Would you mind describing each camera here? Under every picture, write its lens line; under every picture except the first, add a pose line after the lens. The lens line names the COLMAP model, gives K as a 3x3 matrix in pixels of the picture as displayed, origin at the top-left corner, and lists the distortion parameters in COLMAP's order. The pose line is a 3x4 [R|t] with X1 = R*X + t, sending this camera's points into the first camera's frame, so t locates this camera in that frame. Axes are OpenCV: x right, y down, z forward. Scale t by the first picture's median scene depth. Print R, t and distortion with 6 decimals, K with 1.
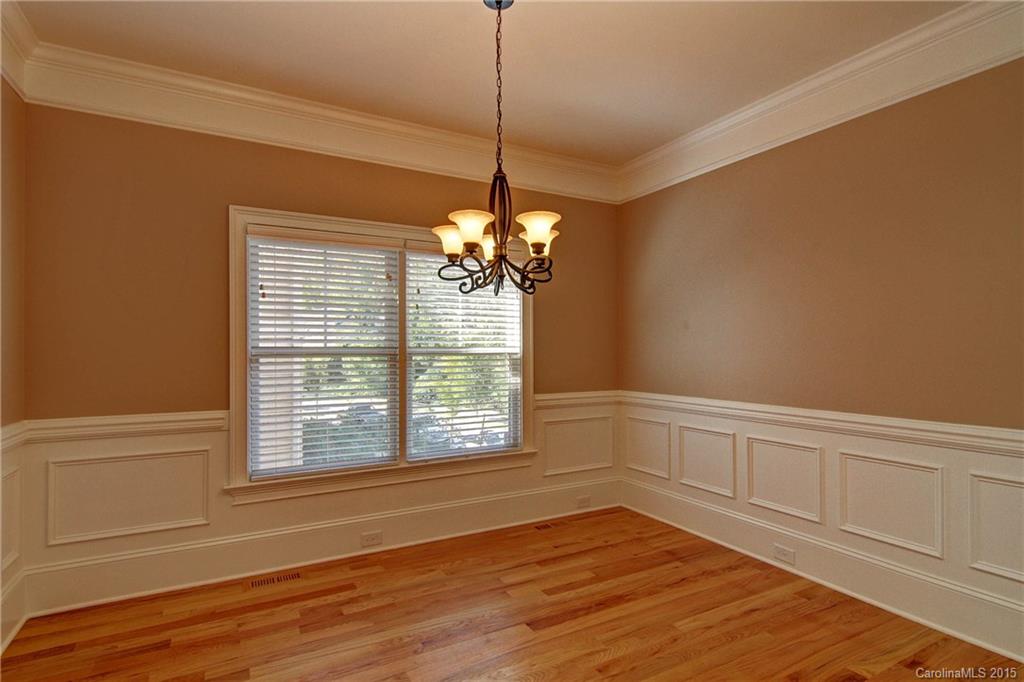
lens RADIAL K [[518.1, 0, 513.2], [0, 518.1, 348.4], [0, 0, 1]] dist [0.028767, -0.018986]
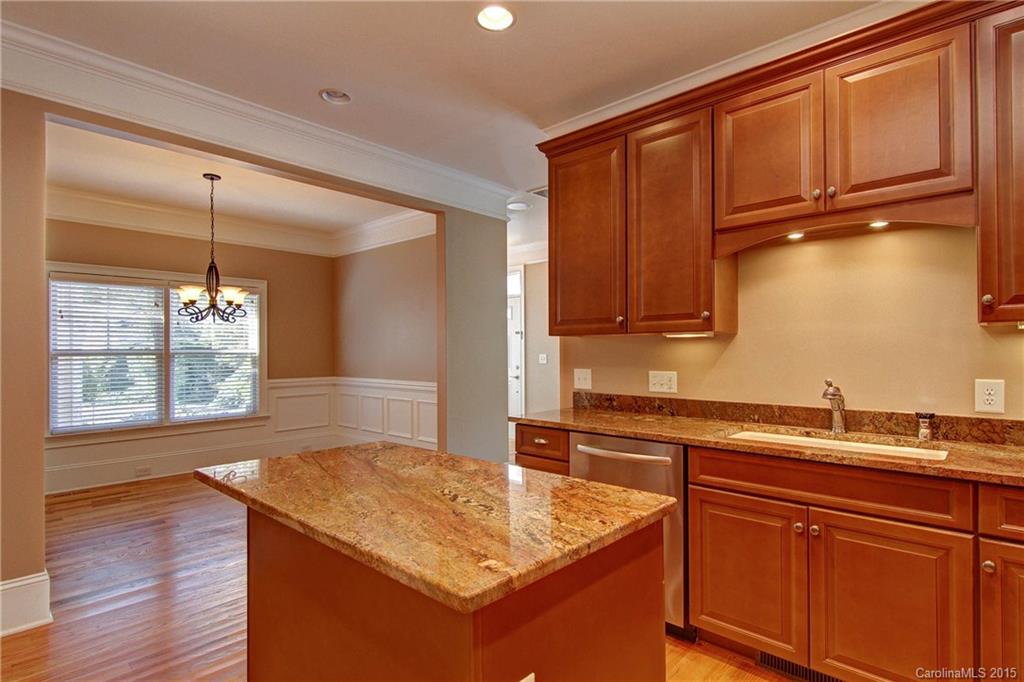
lens RADIAL K [[518.1, 0, 513.2], [0, 518.1, 348.4], [0, 0, 1]] dist [0.028767, -0.018986]
pose [[0.950141, -0.000690, 0.311819, 0.289727], [0.000923, 0.999999, -0.000600, -0.003124], [-0.311819, 0.000858, 0.950141, -0.830681]]
